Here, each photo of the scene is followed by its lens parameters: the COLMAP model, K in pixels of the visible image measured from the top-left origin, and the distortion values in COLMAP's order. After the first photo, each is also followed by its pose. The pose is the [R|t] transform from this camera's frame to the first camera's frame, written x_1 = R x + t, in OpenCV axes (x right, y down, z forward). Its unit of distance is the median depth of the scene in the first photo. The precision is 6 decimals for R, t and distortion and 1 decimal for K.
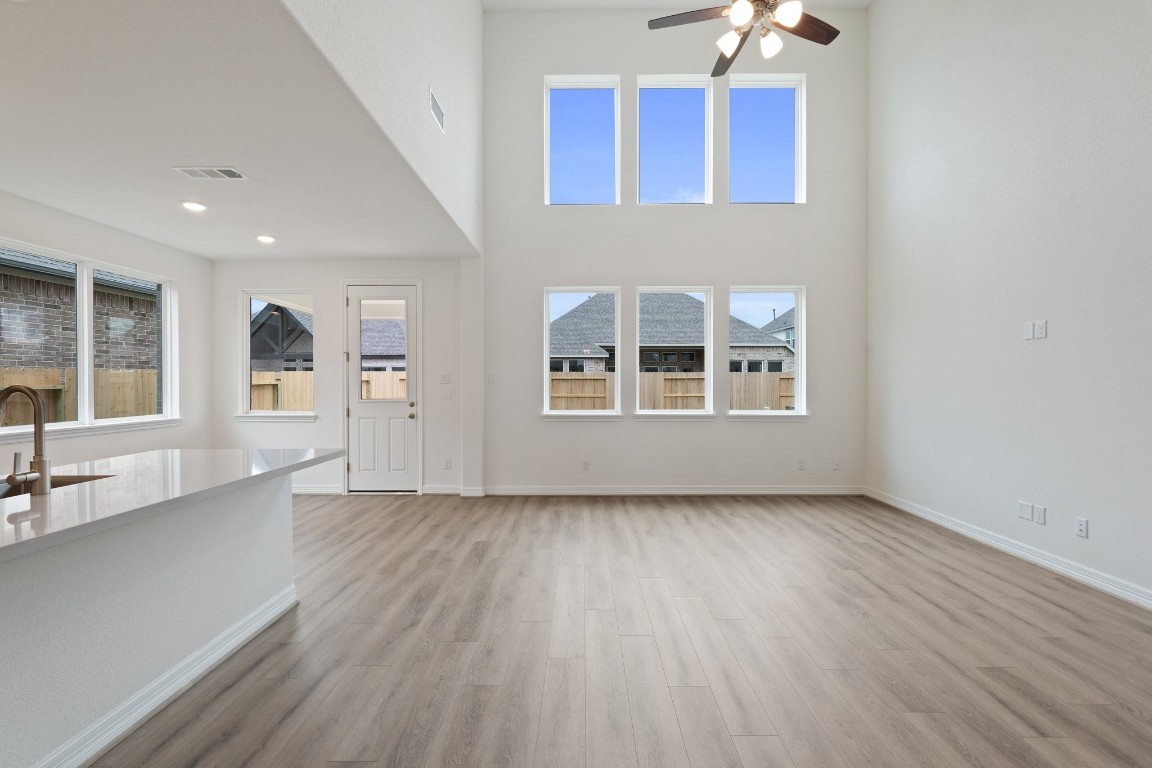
lens RADIAL K [[513.2, 0, 576.0], [0, 513.2, 384.0], [0, 0, 1]] dist [0.000076, 0.000152]
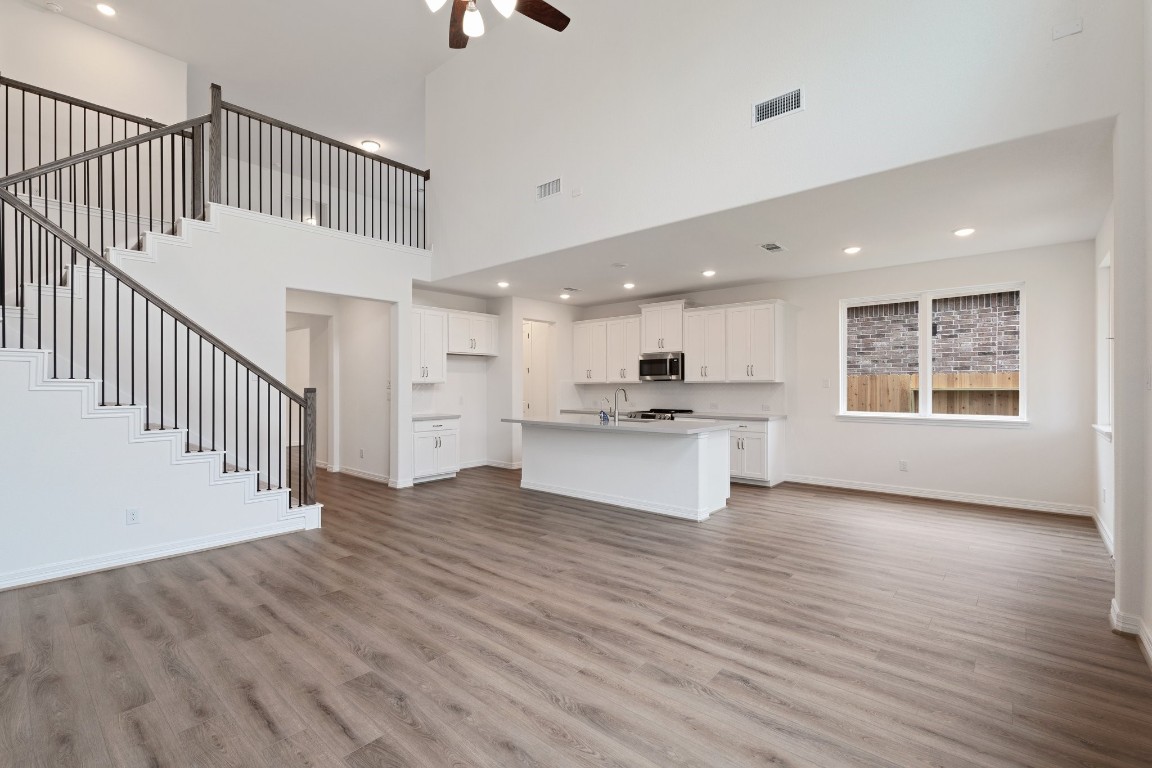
lens RADIAL K [[513.2, 0, 576.0], [0, 513.2, 384.0], [0, 0, 1]] dist [0.000076, 0.000152]
pose [[-0.655139, -0.001092, -0.755507, 0.920957], [0.002741, 0.999989, -0.003823, -0.006095], [0.755503, -0.004575, -0.655129, 1.745044]]
